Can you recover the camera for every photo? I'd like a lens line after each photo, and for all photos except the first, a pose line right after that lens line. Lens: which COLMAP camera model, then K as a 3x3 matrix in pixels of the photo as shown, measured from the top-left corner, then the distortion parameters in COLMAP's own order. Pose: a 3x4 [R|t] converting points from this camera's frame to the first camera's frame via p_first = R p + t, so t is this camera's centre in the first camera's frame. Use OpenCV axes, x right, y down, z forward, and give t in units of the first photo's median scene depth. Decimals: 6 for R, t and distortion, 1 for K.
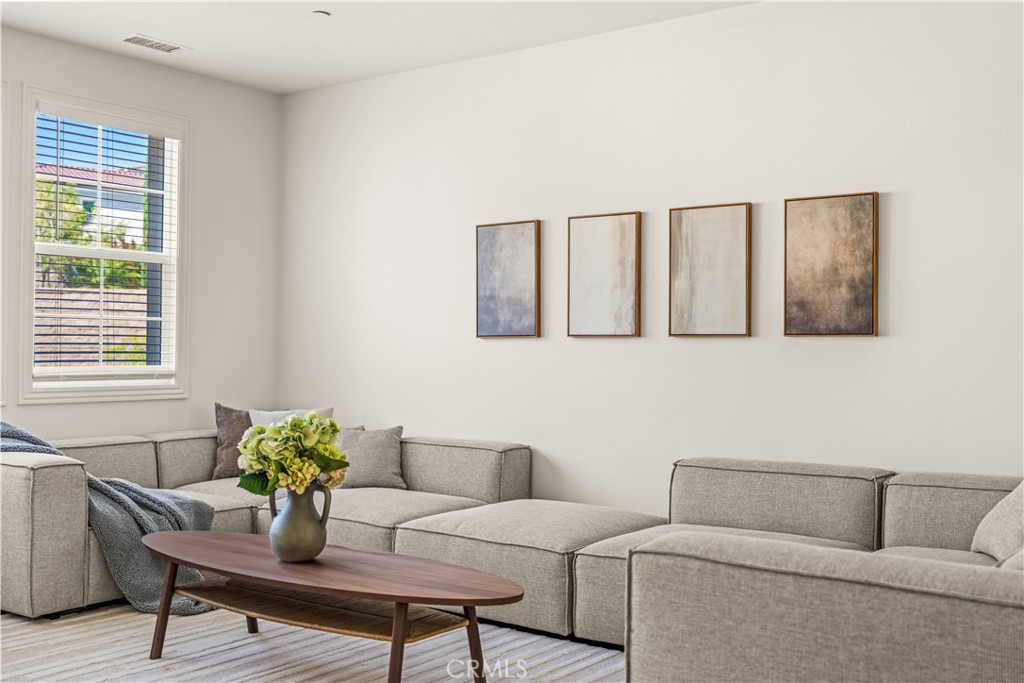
lens RADIAL K [[1093.5, 0, 512.1], [0, 1093.5, 342.9], [0, 0, 1]] dist [0.016723, 0.000000]
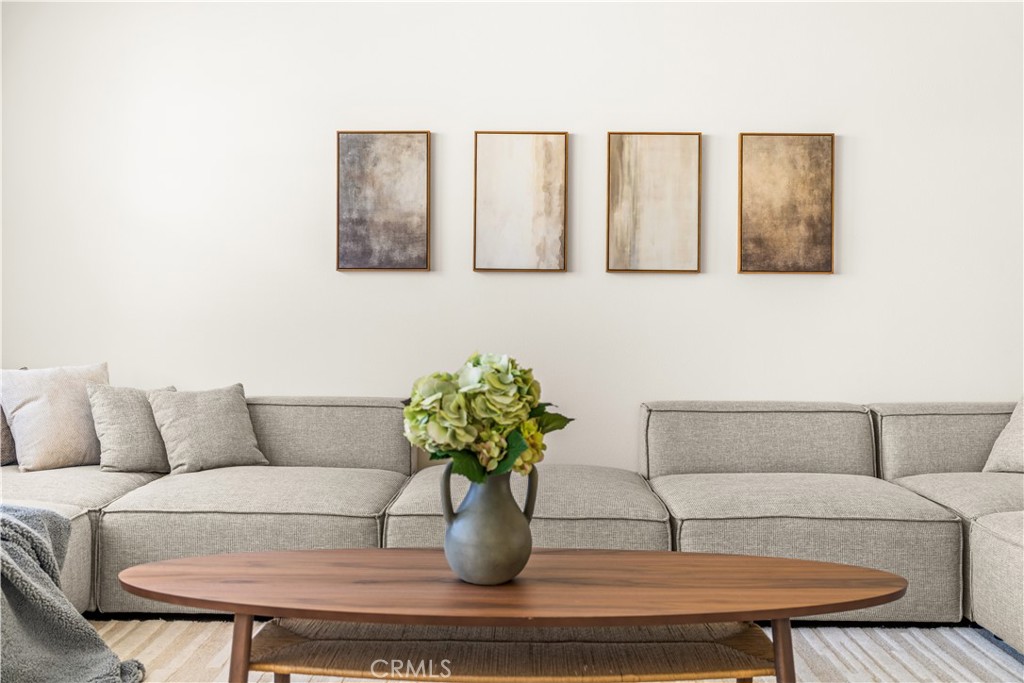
lens RADIAL K [[956.3, 0, 512.0], [0, 956.3, 318.7], [0, 0, 1]] dist [0.002096, 0.000000]
pose [[0.807187, 0.003223, 0.590287, -0.412002], [-0.007527, 0.999960, 0.004833, 0.031616], [-0.590247, -0.008344, 0.807179, 0.421936]]
